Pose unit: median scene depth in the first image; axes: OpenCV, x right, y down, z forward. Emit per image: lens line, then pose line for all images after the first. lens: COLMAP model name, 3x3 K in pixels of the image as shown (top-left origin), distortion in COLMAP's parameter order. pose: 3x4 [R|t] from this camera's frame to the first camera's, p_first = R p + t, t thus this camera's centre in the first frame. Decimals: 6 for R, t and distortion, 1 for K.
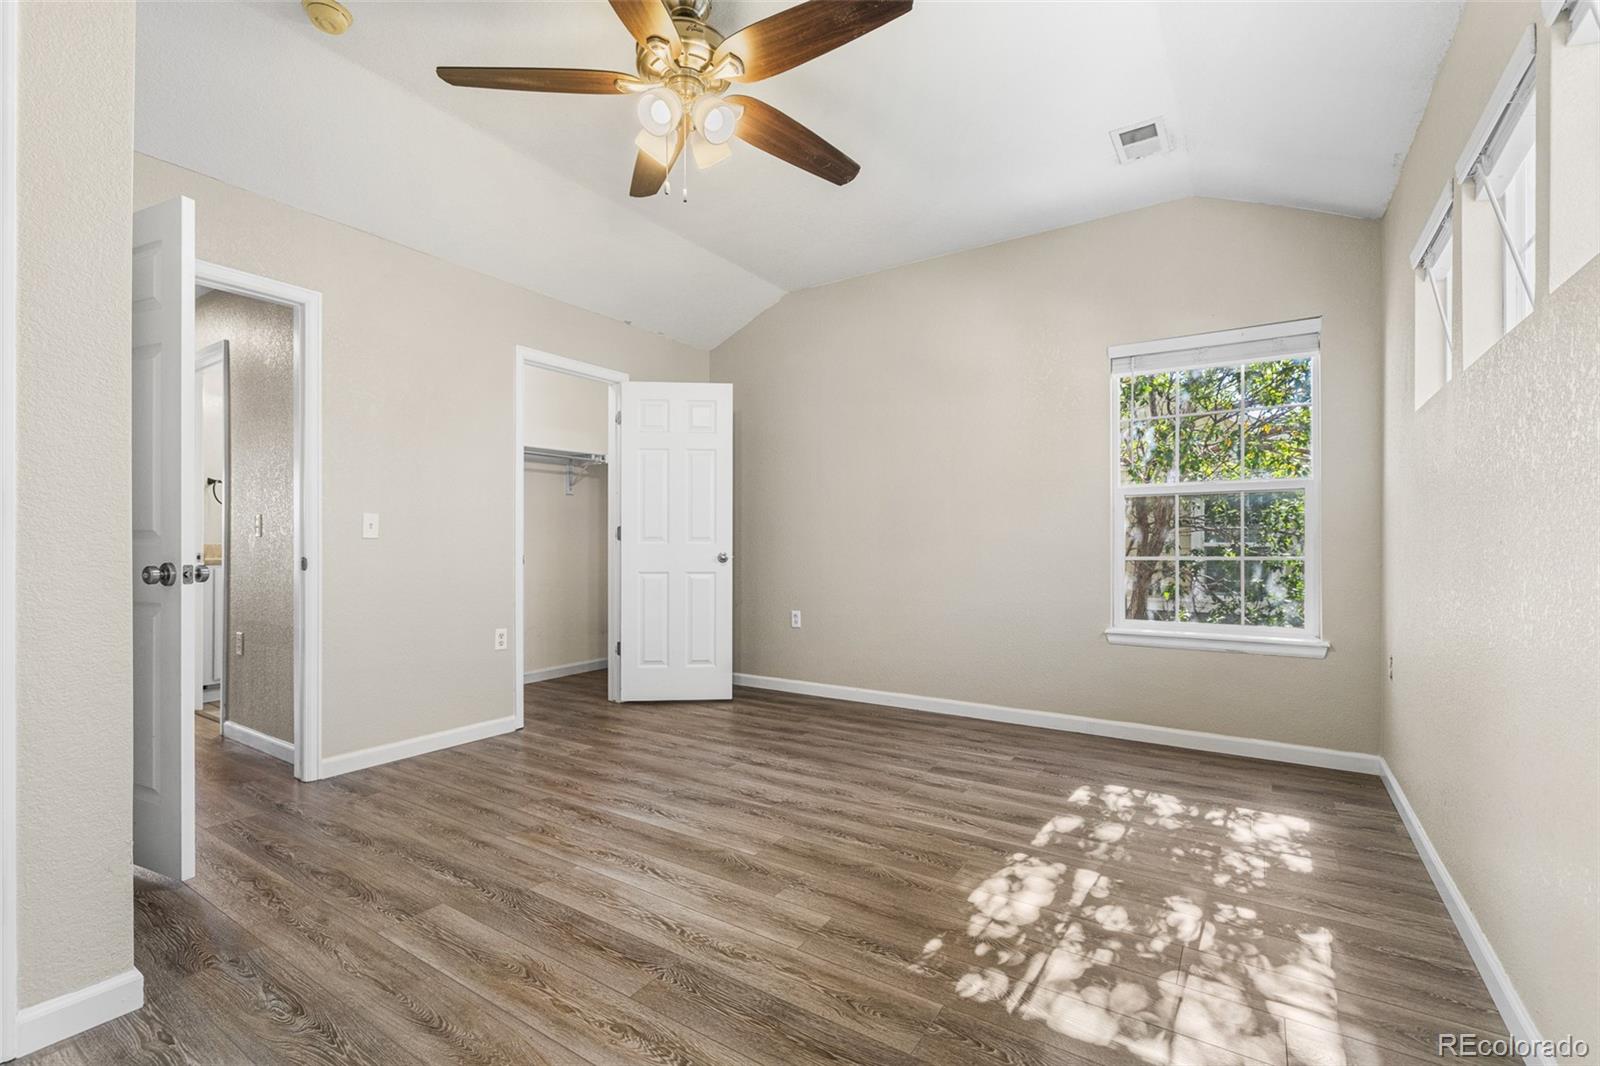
lens RADIAL K [[698.6, 0, 788.3], [0, 698.6, 538.9], [0, 0, 1]] dist [-0.002635, 0.000510]
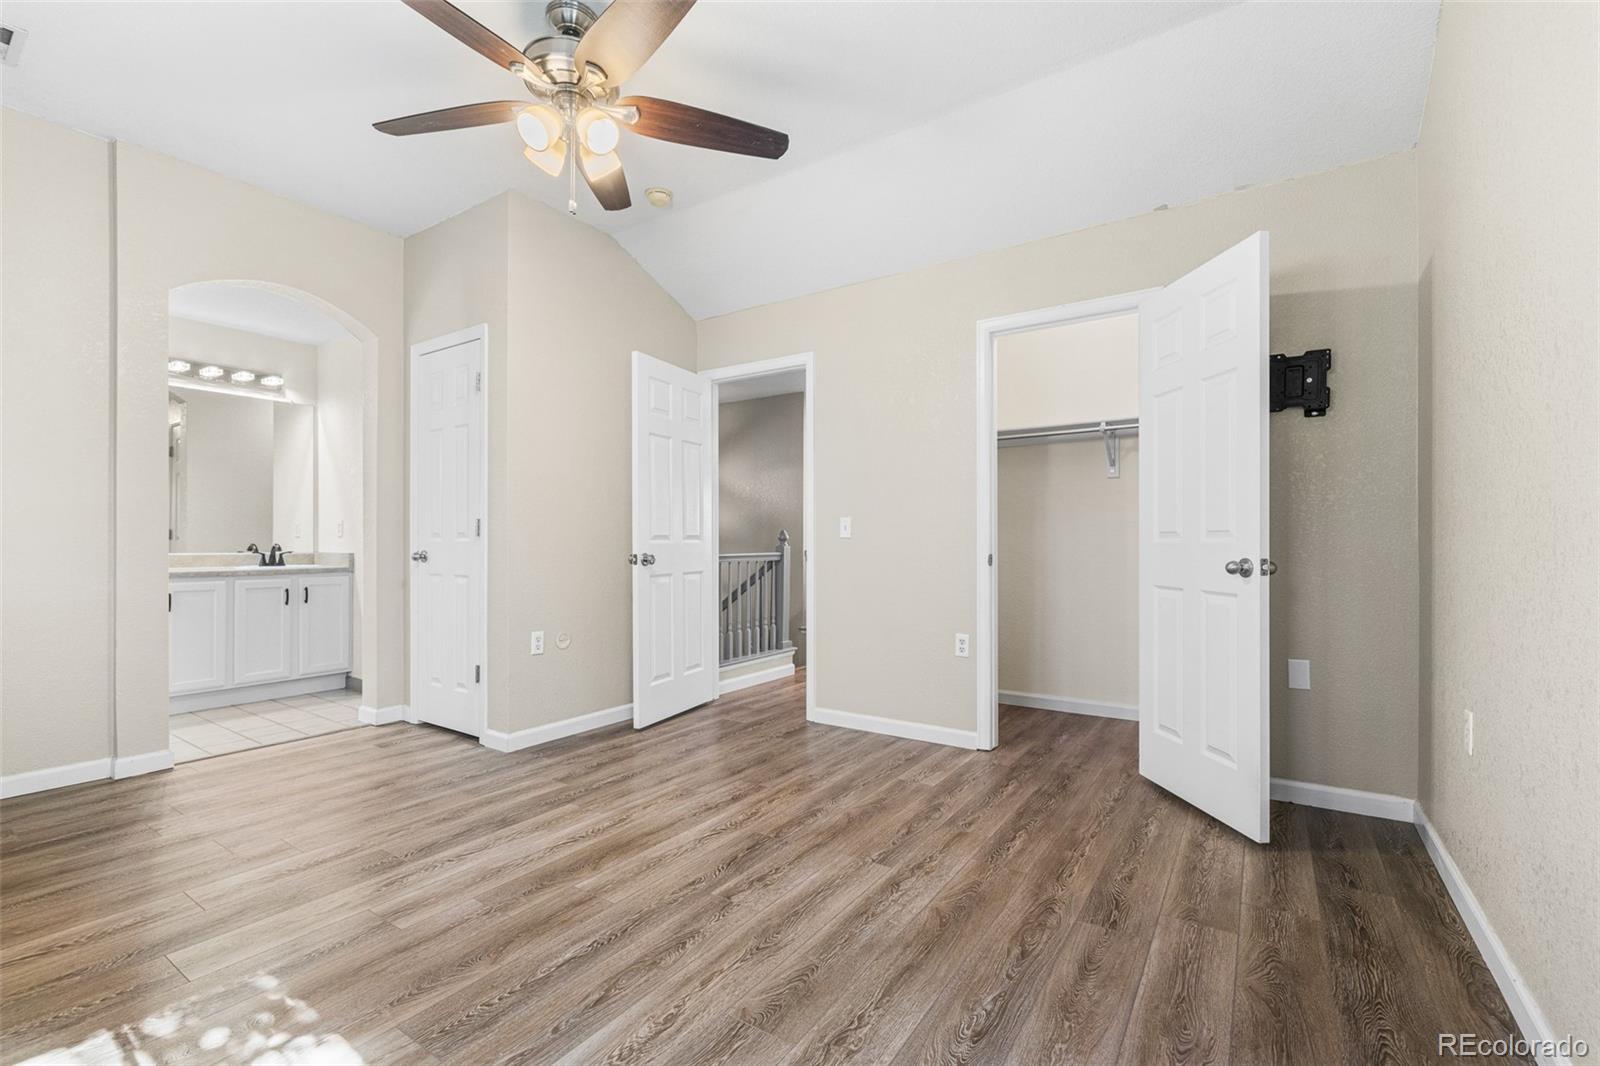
lens RADIAL K [[698.6, 0, 796.8], [0, 698.6, 540.2], [0, 0, 1]] dist [-0.002635, 0.000510]
pose [[-0.007766, -0.004675, -0.999959, 0.684159], [0.007675, 0.999959, -0.004734, 0.009158], [0.999940, -0.007712, -0.007730, 1.040849]]
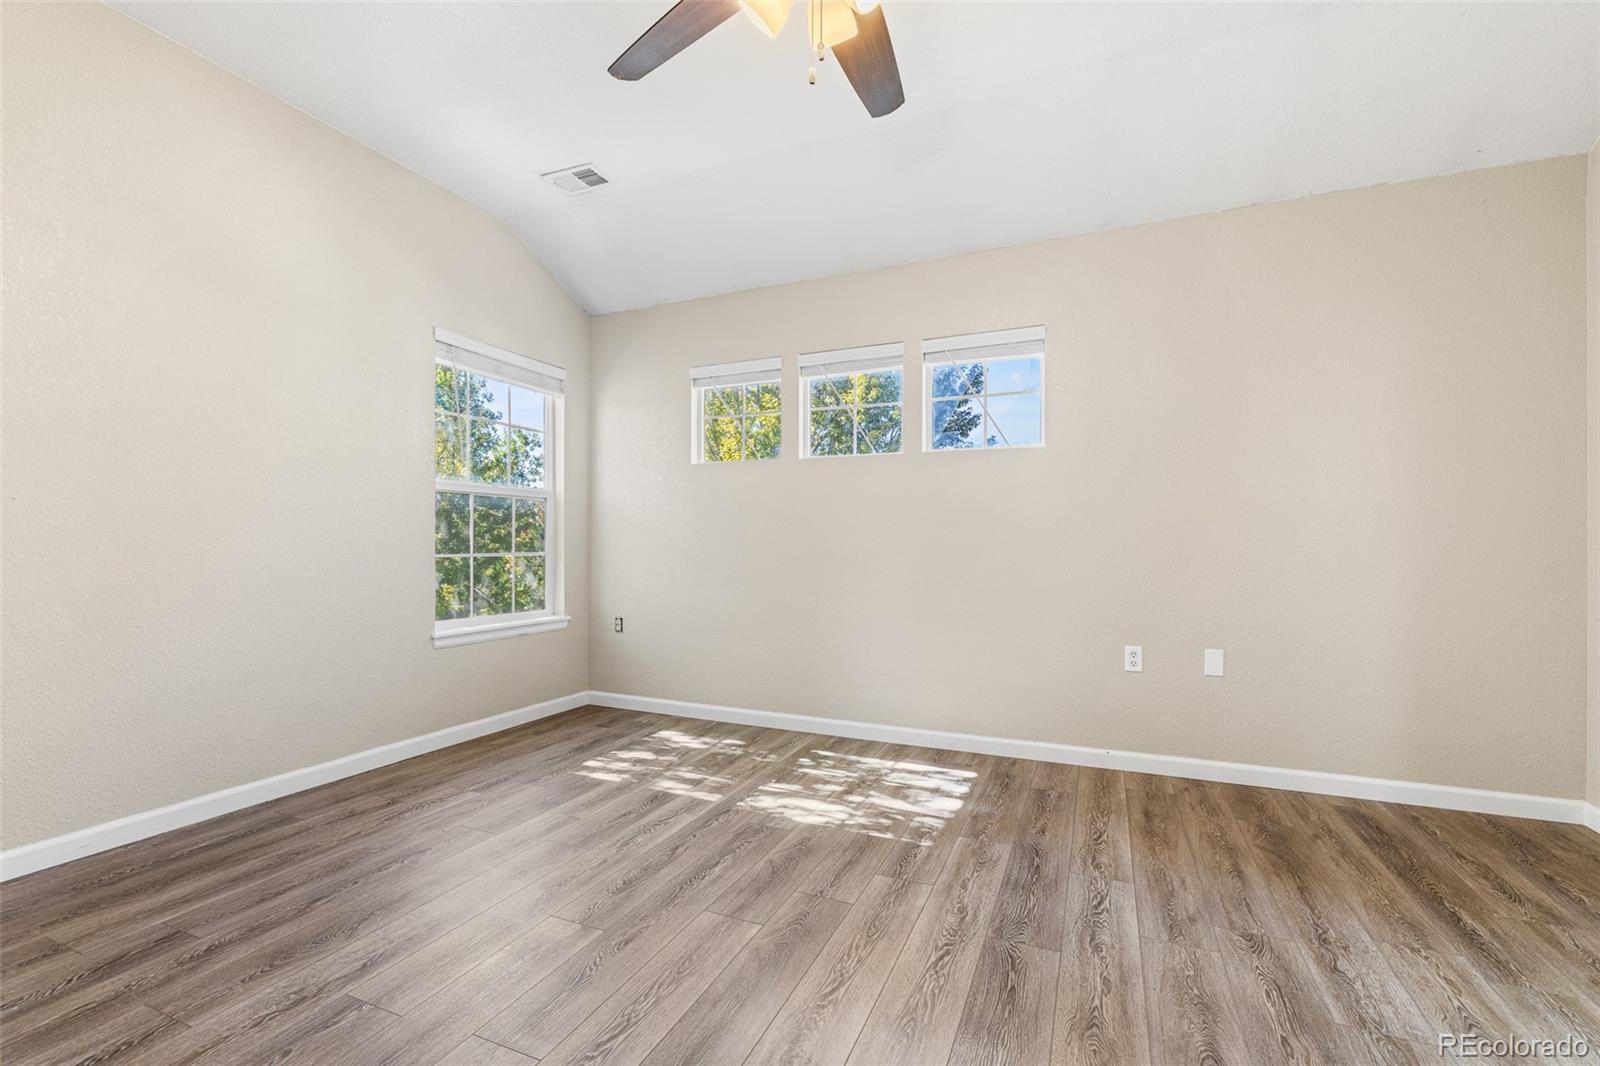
lens RADIAL K [[698.6, 0, 803.0], [0, 698.6, 543.1], [0, 0, 1]] dist [-0.002635, 0.000510]
pose [[-0.178265, 0.001715, 0.983981, -0.685015], [-0.012531, 0.999913, -0.004013, 0.009794], [-0.983903, -0.013046, -0.178228, 0.884736]]
